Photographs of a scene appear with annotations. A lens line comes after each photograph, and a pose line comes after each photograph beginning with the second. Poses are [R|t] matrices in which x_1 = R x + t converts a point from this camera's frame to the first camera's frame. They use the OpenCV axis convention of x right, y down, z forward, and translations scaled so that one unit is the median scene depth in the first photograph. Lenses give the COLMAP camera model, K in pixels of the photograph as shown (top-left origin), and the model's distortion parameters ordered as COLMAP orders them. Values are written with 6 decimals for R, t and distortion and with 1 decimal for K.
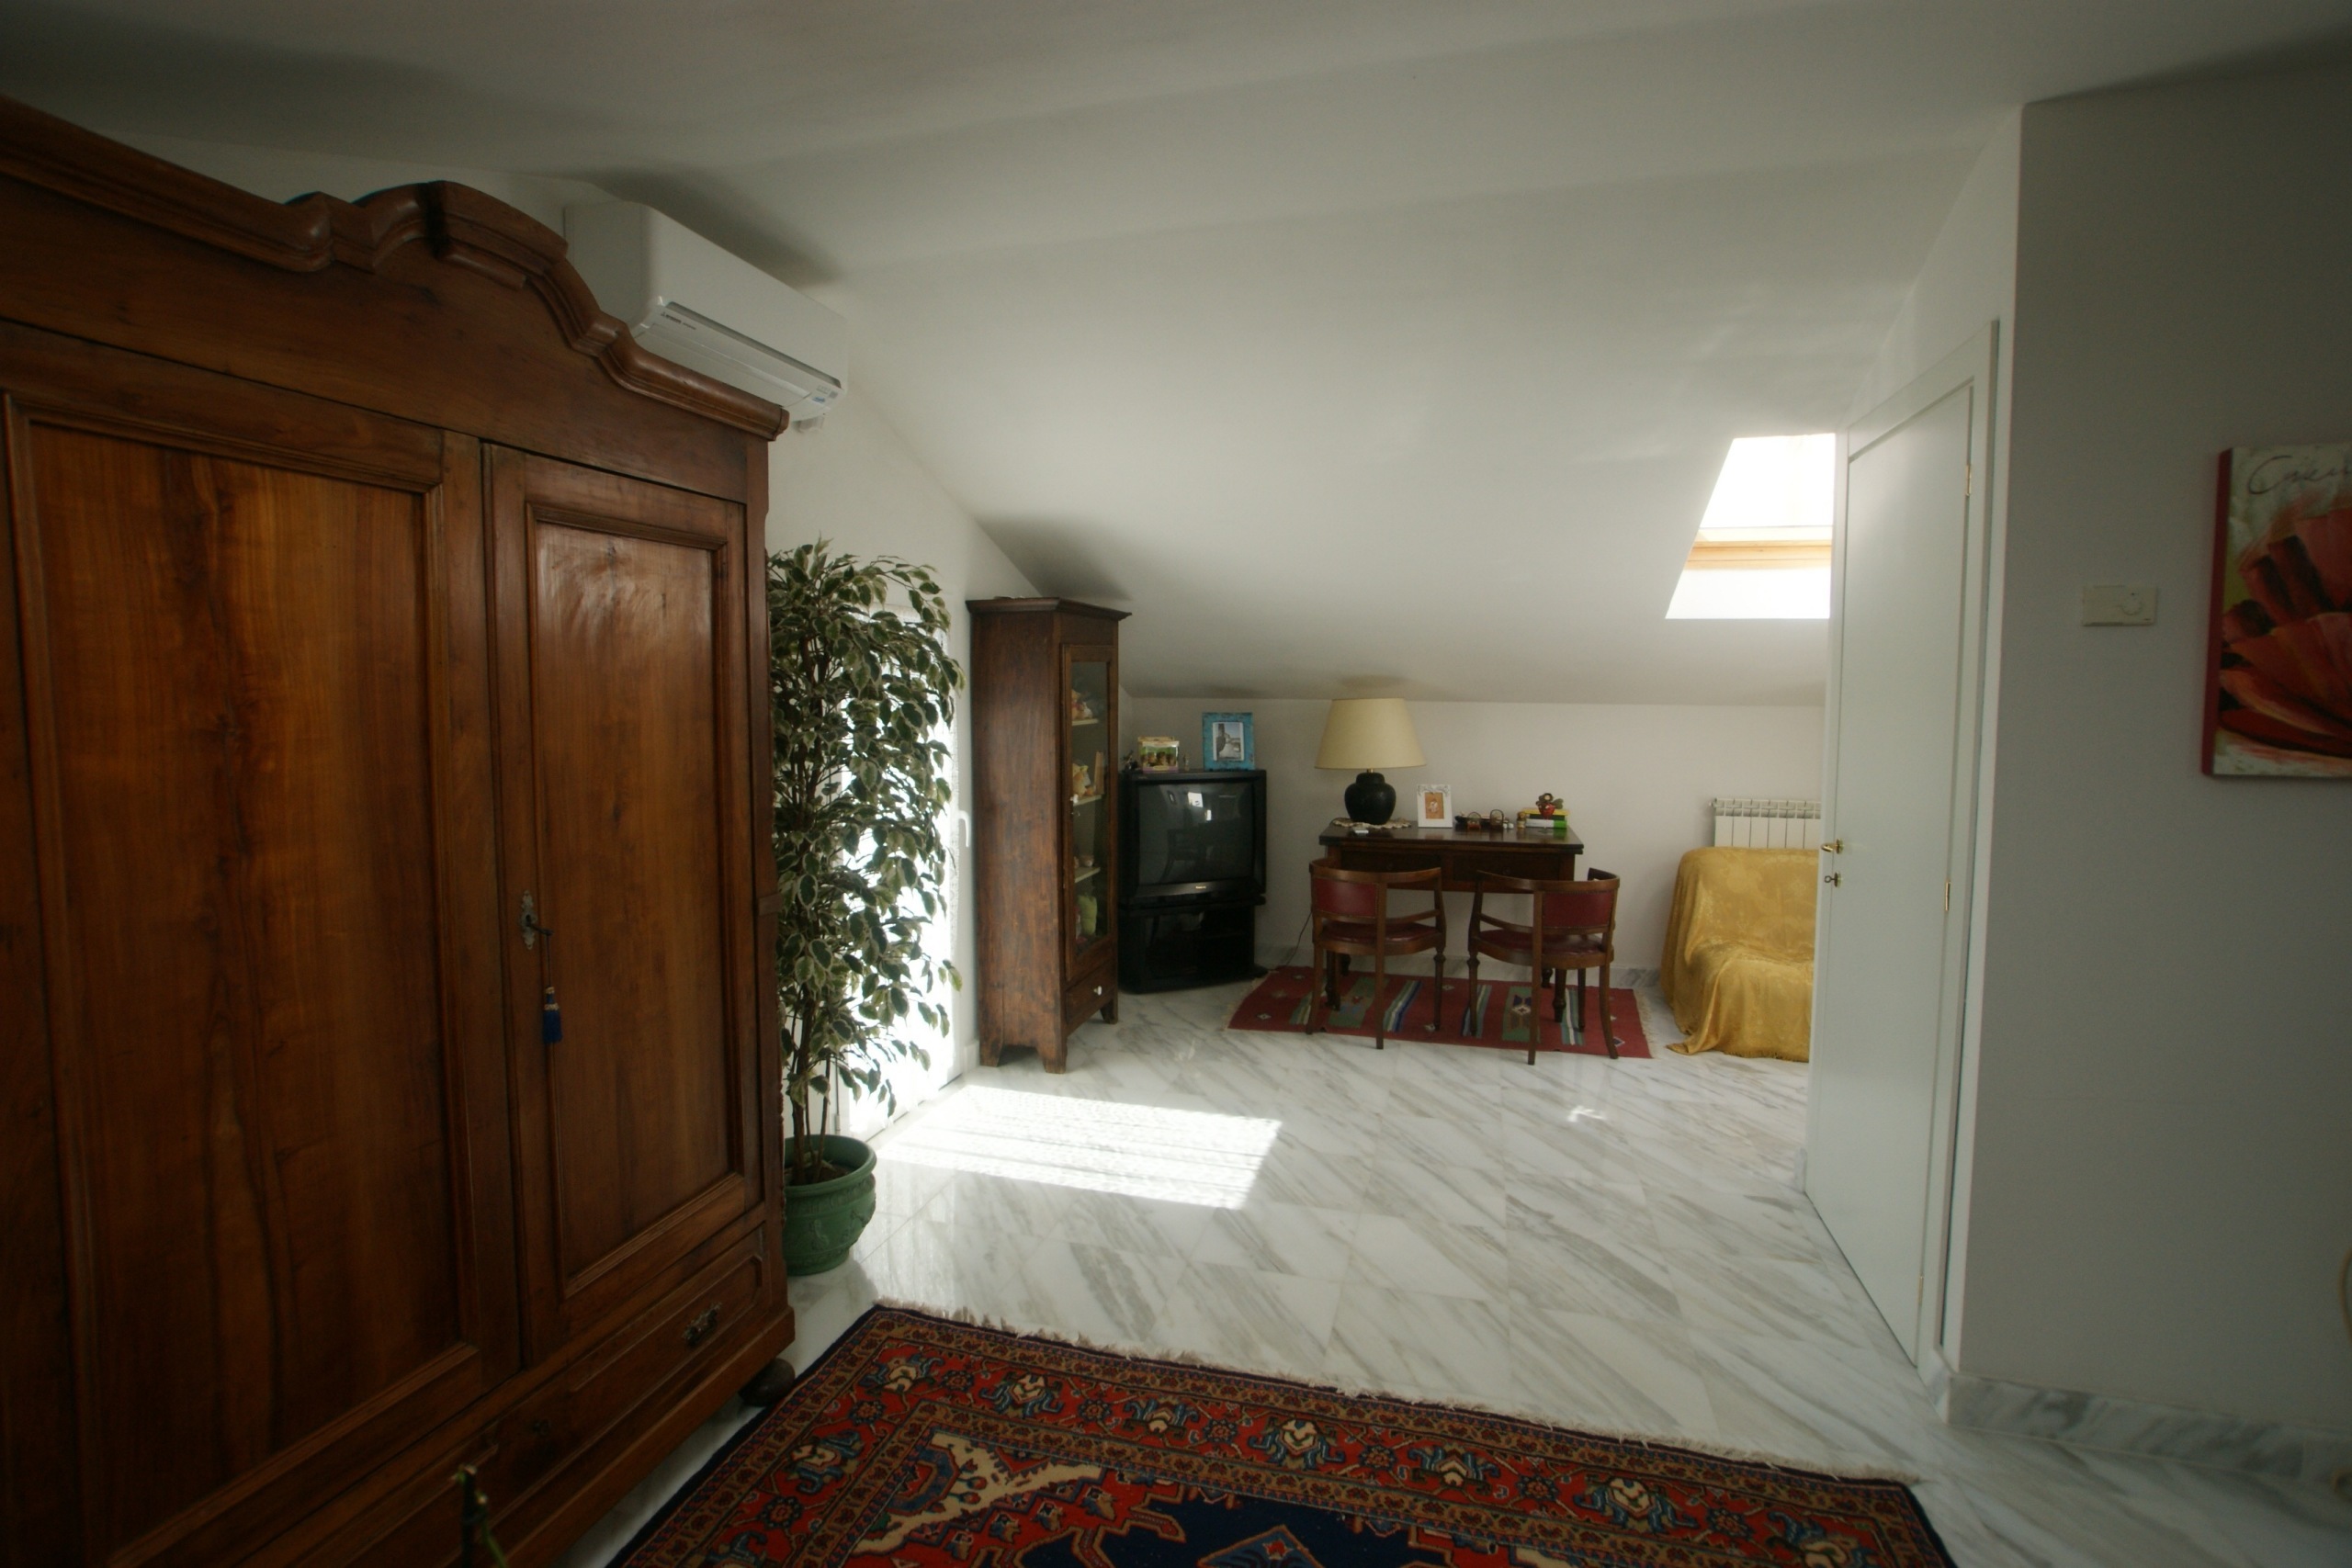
lens RADIAL K [[1166.7, 0, 1163.4], [0, 1166.7, 757.5], [0, 0, 1]] dist [-0.075201, 0.042950]
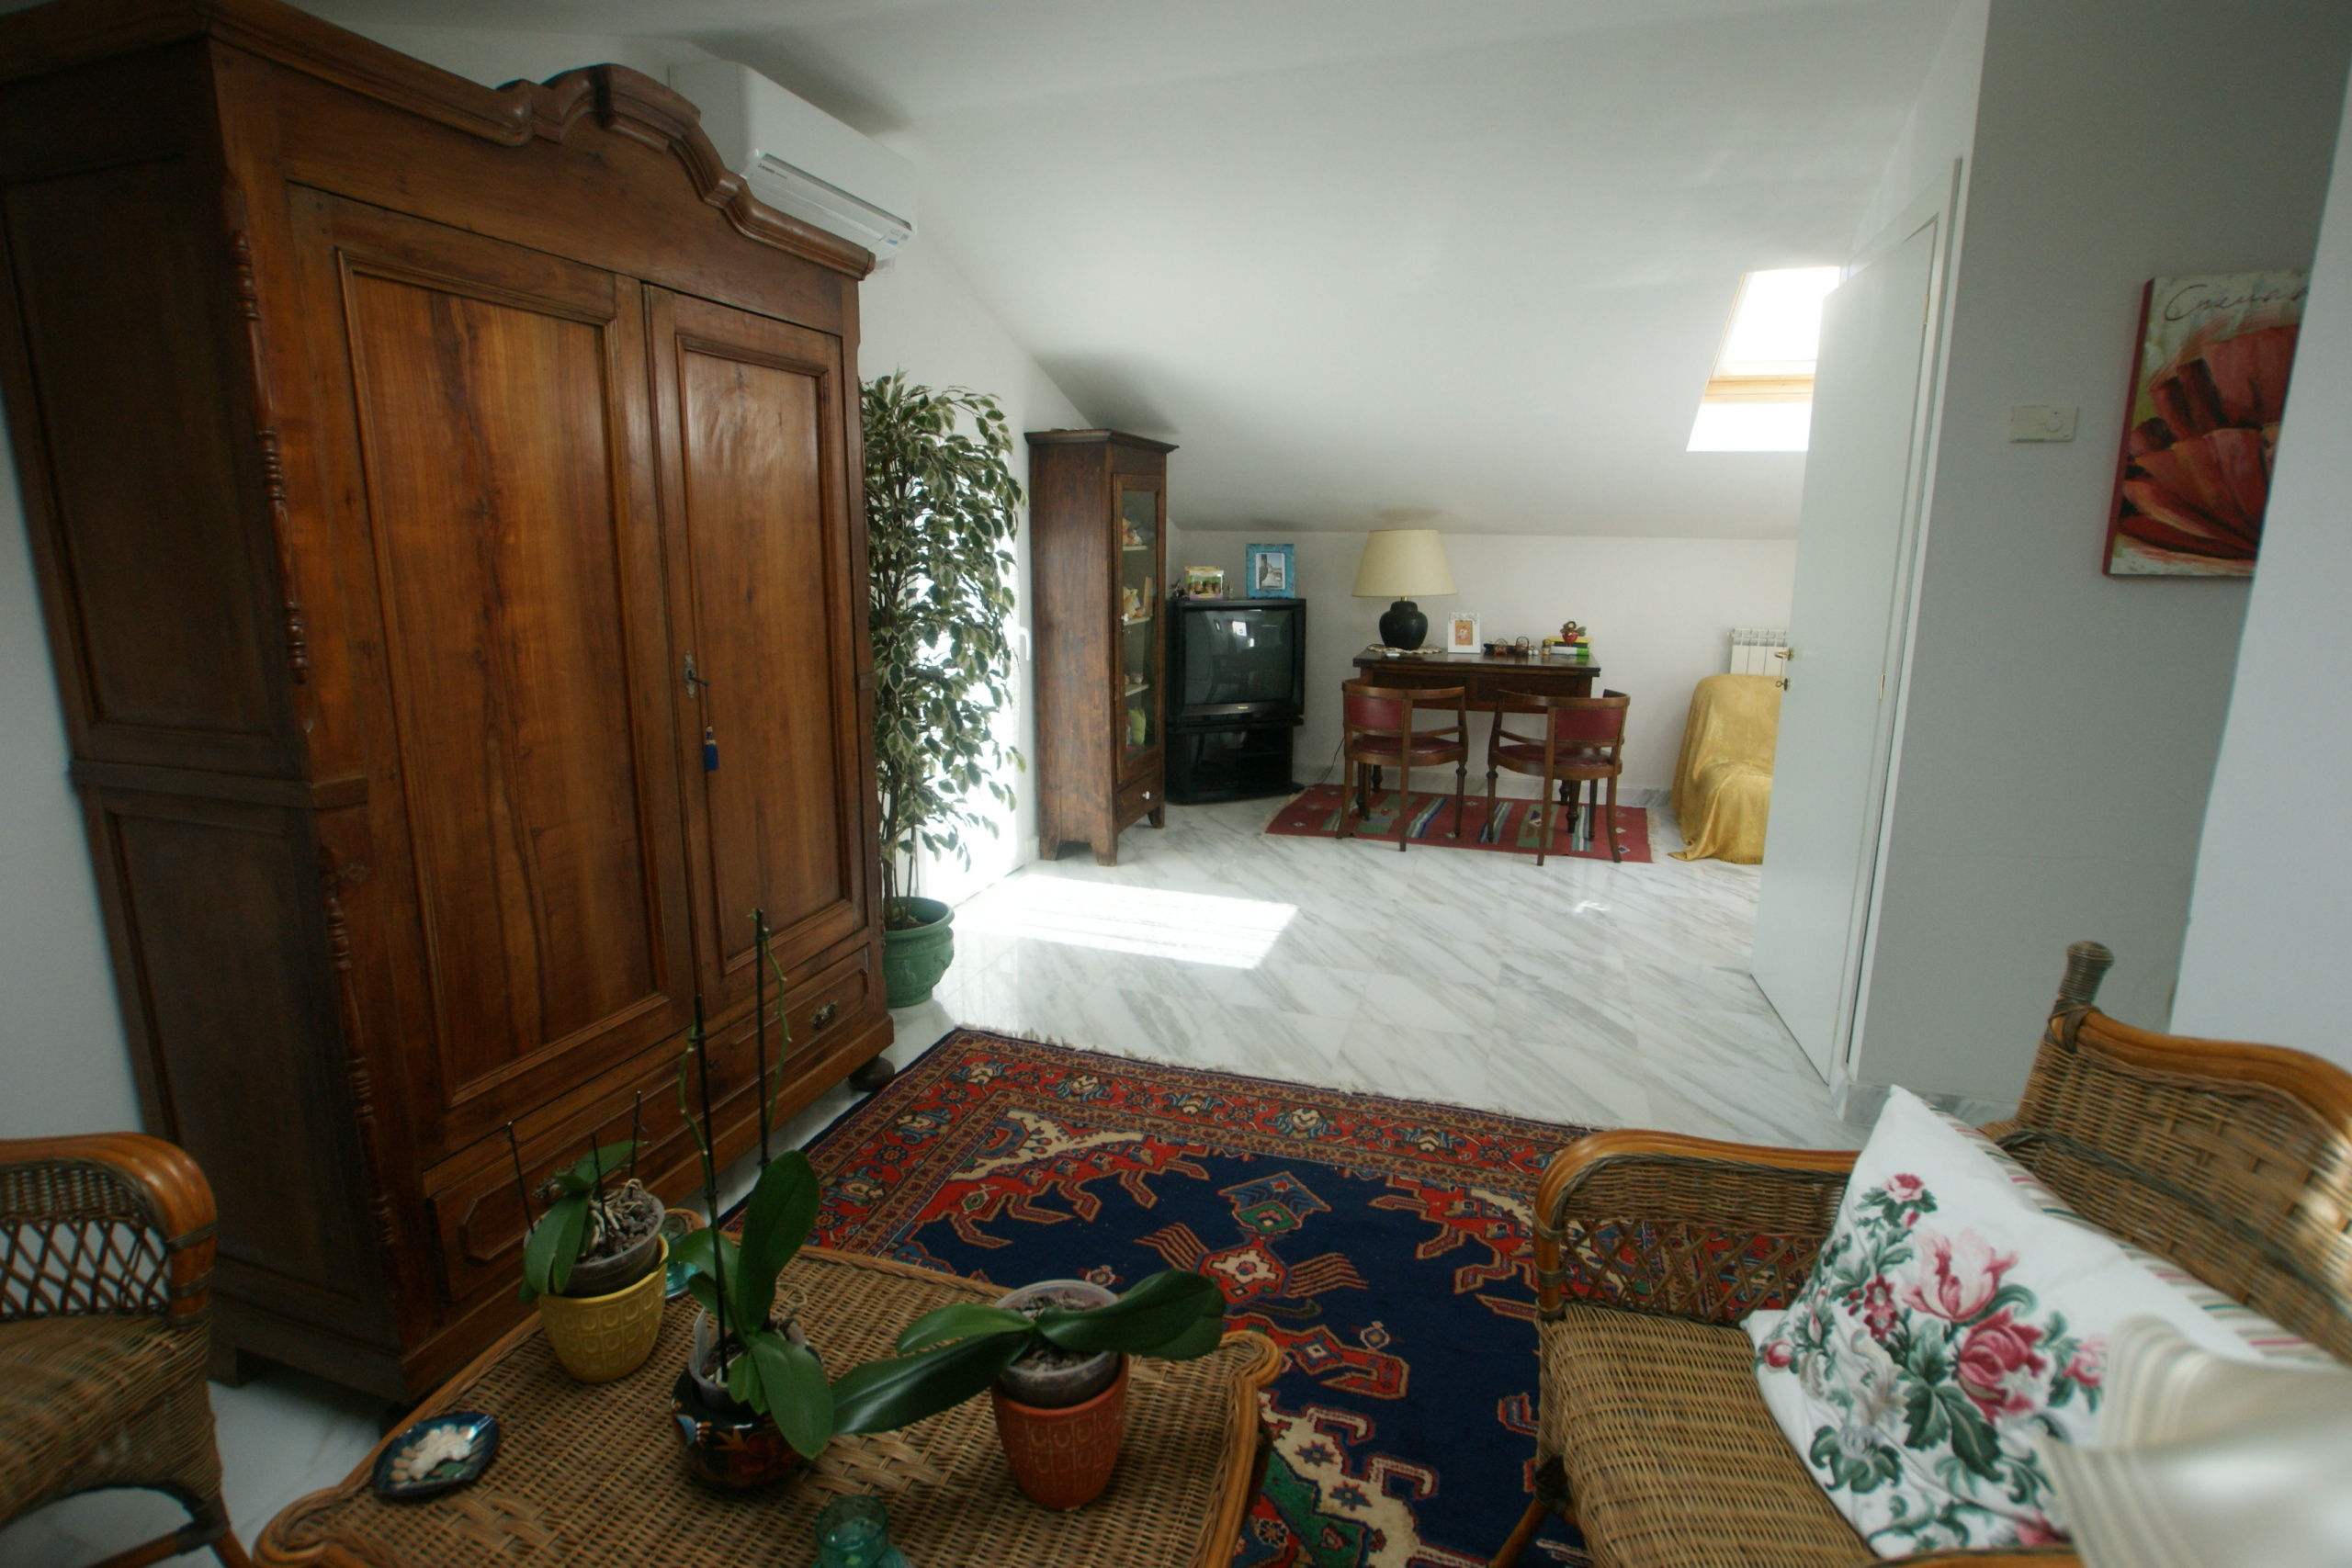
lens RADIAL K [[1166.7, 0, 1163.4], [0, 1166.7, 757.5], [0, 0, 1]] dist [-0.075201, 0.042950]
pose [[0.998975, 0.009557, -0.044239, 0.017825], [-0.003863, 0.991891, 0.127034, 0.051163], [0.045094, -0.126733, 0.990911, -0.184170]]
